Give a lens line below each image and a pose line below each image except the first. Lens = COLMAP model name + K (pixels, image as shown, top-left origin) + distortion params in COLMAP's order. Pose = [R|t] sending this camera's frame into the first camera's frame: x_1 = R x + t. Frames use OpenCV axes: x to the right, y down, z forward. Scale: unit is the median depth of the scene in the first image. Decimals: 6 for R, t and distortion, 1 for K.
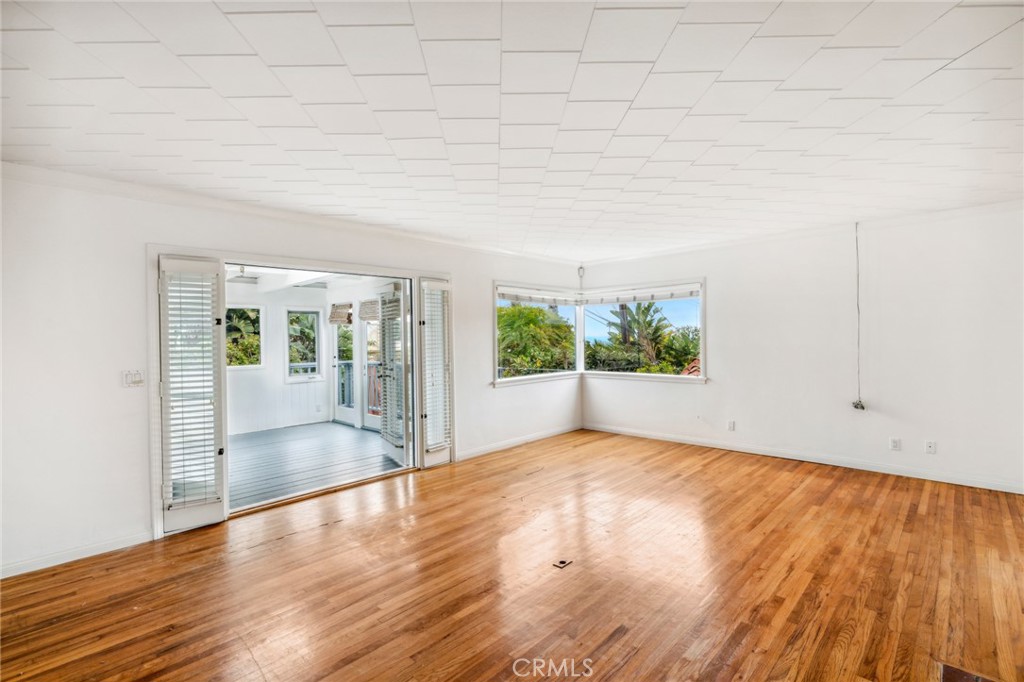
lens RADIAL K [[474.5, 0, 511.7], [0, 474.5, 344.0], [0, 0, 1]] dist [-0.002926, -0.000039]
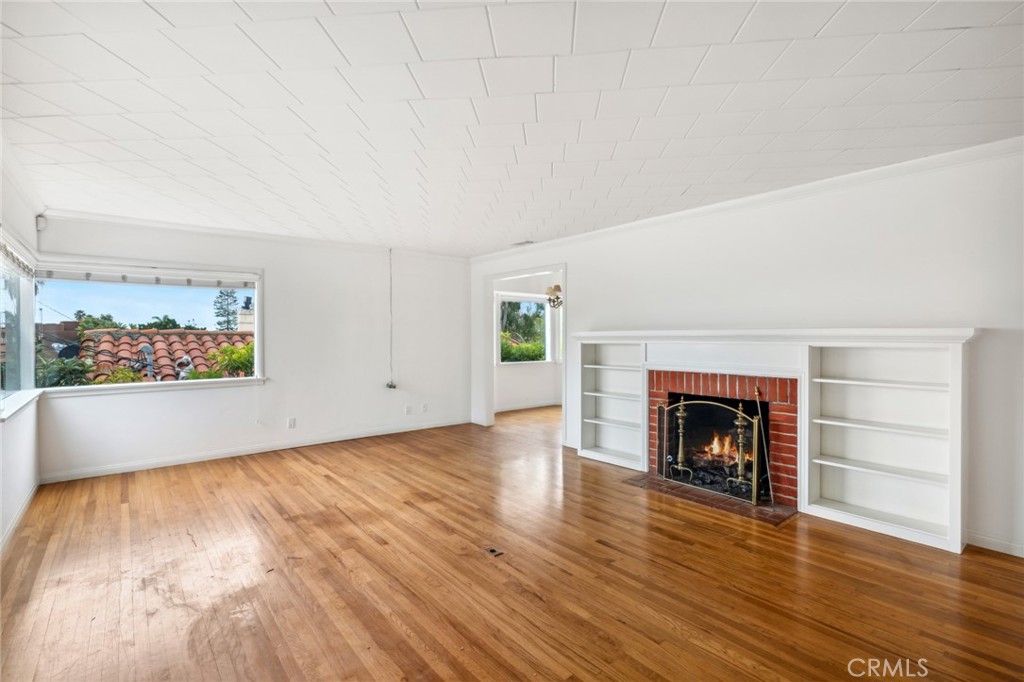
lens RADIAL K [[474.5, 0, 508.0], [0, 474.5, 339.0], [0, 0, 1]] dist [-0.002926, -0.000039]
pose [[0.125175, 0.000015, 0.992135, -0.482080], [0.013899, 0.999902, -0.001769, 0.004247], [-0.992037, 0.014011, 0.125163, 0.440561]]
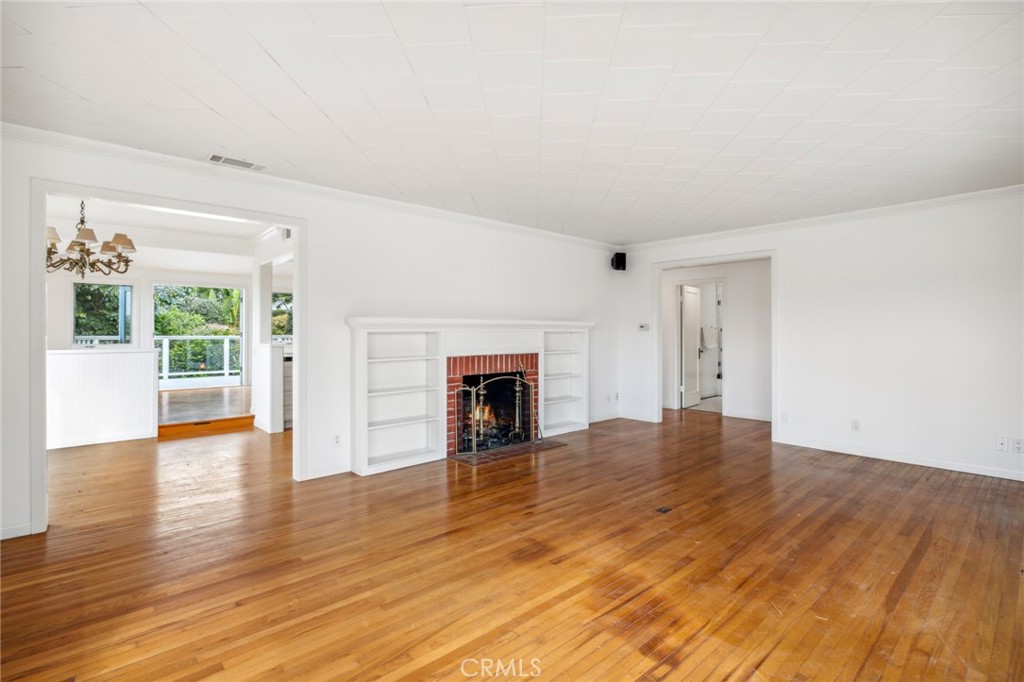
lens RADIAL K [[479.4, 0, 511.8], [0, 479.4, 344.8], [0, 0, 1]] dist [-0.000831, -0.000069]
pose [[-0.996648, 0.004510, 0.081679, 0.195226], [0.007909, 0.999114, 0.041331, 0.003712], [-0.081421, 0.041839, -0.995801, 1.151930]]
